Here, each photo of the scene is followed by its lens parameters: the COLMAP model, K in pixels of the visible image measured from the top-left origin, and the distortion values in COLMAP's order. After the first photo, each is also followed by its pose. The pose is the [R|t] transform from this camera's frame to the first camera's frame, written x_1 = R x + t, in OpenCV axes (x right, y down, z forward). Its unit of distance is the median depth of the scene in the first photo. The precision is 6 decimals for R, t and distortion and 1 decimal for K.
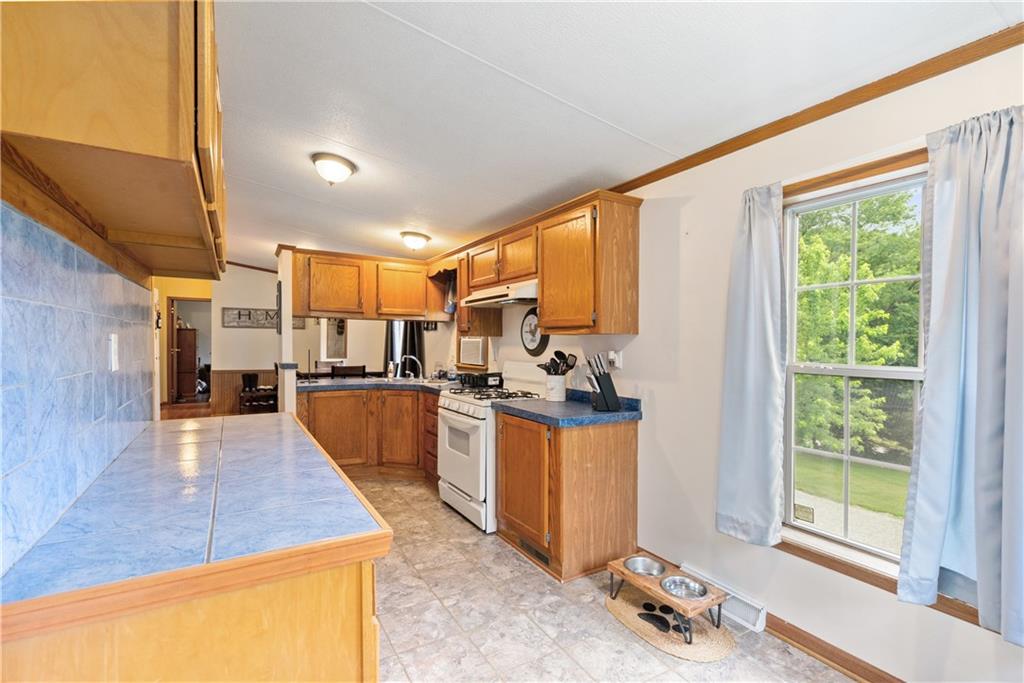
lens RADIAL K [[462.0, 0, 505.3], [0, 462.0, 349.0], [0, 0, 1]] dist [-0.005175, 0.001788]
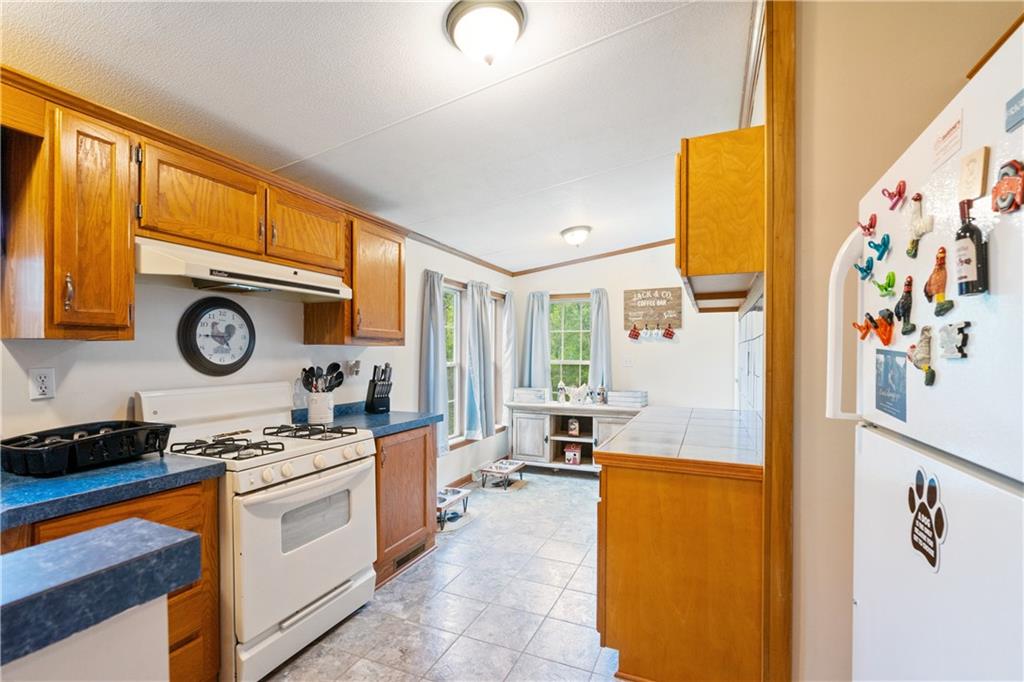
lens RADIAL K [[462.0, 0, 514.1], [0, 462.0, 350.8], [0, 0, 1]] dist [-0.005175, 0.001788]
pose [[-0.593769, 0.000189, 0.804635, -0.749321], [0.008627, 0.999944, 0.006131, -0.020642], [-0.804589, 0.010582, -0.593738, 1.173917]]
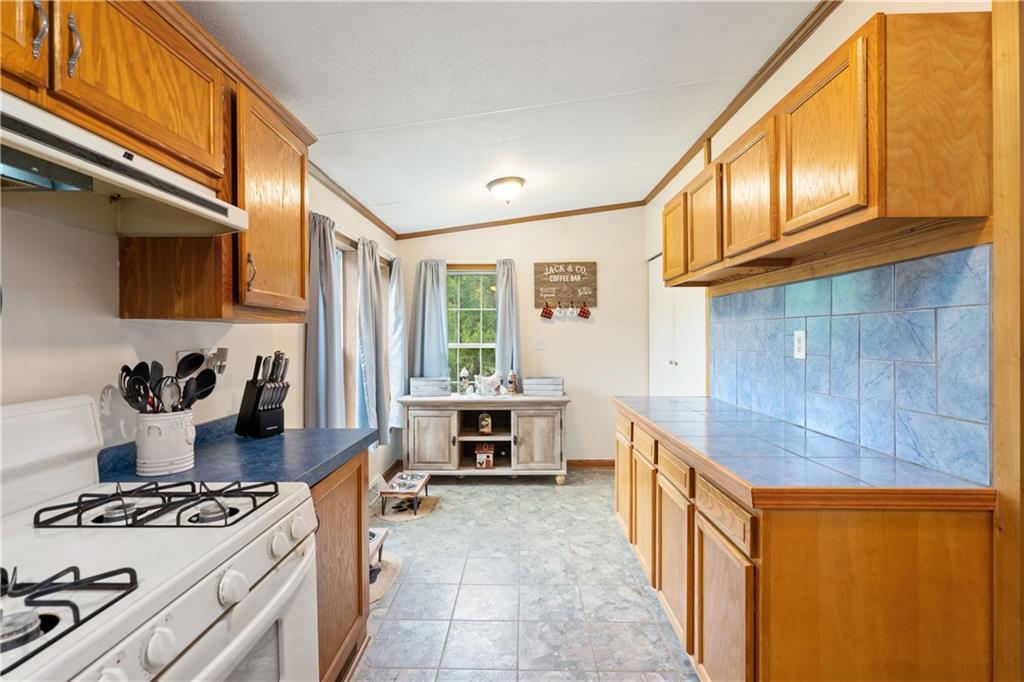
lens RADIAL K [[462.0, 0, 510.1], [0, 462.0, 333.8], [0, 0, 1]] dist [-0.005175, 0.001788]
pose [[-0.852141, 0.002017, 0.523308, -0.375244], [0.009120, 0.999898, 0.010998, -0.017339], [-0.523232, 0.014144, -0.852073, 1.157084]]
